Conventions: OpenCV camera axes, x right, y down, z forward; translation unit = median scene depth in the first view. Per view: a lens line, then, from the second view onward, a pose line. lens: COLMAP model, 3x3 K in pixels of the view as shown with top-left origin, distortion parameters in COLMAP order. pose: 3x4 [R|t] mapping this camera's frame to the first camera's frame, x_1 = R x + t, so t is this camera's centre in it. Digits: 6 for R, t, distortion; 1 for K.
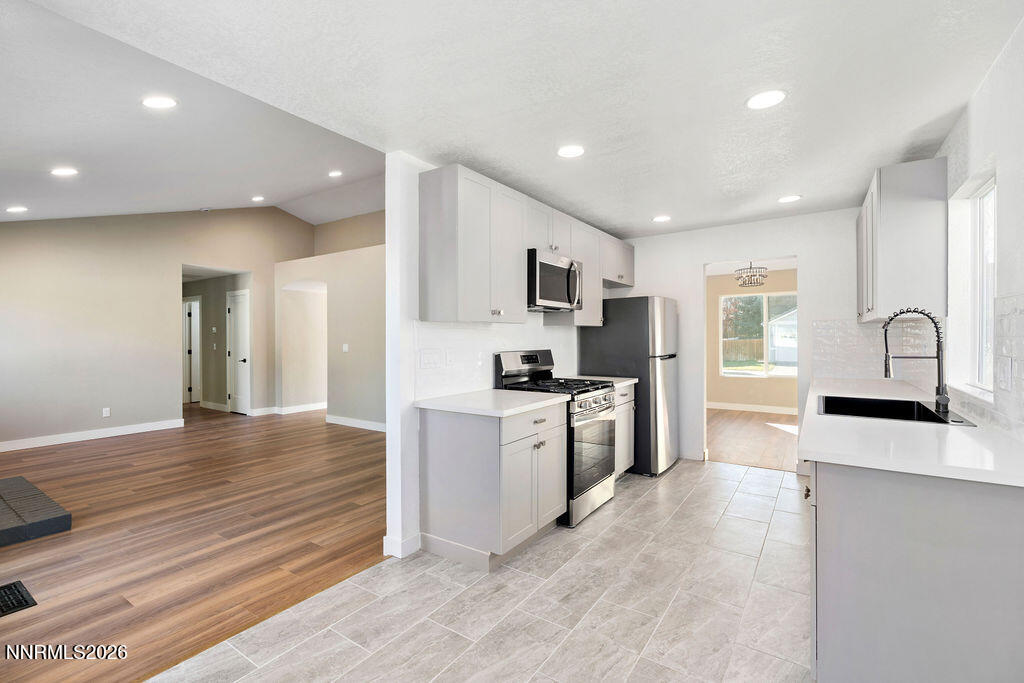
lens RADIAL K [[463.9, 0, 512.0], [0, 463.9, 341.5], [0, 0, 1]] dist [-0.008010, 0.000020]
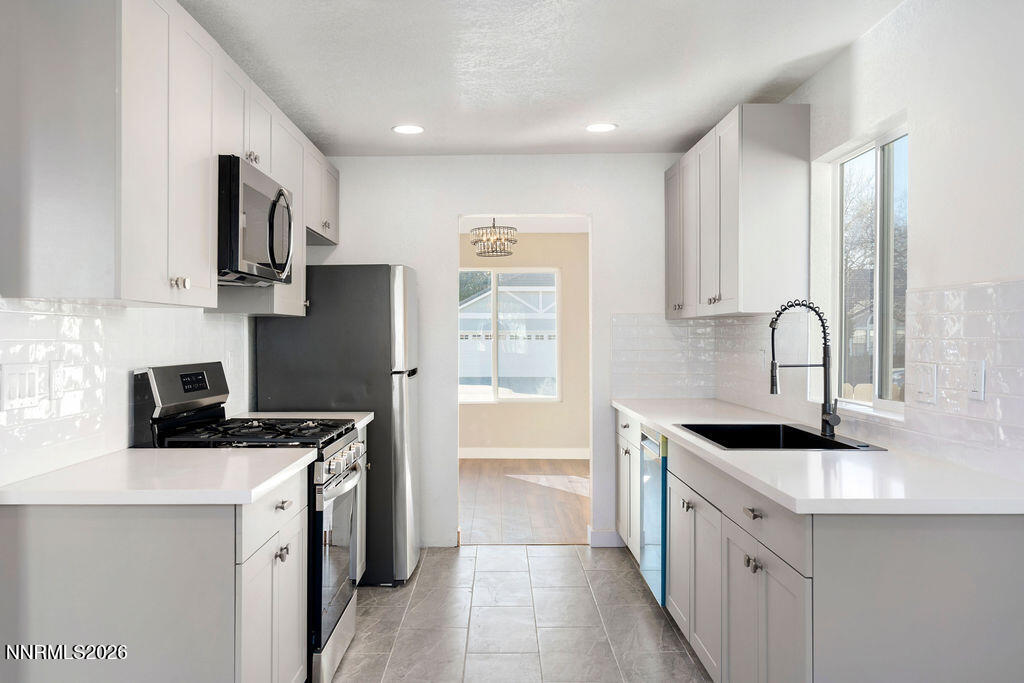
lens RADIAL K [[853.7, 0, 512.0], [0, 853.7, 341.5], [0, 0, 1]] dist [-0.009958, -0.002888]
pose [[0.819032, 0.001762, 0.573746, -0.201496], [0.001199, 0.999988, -0.004782, 0.000588], [-0.573747, 0.004605, 0.819020, 0.085854]]
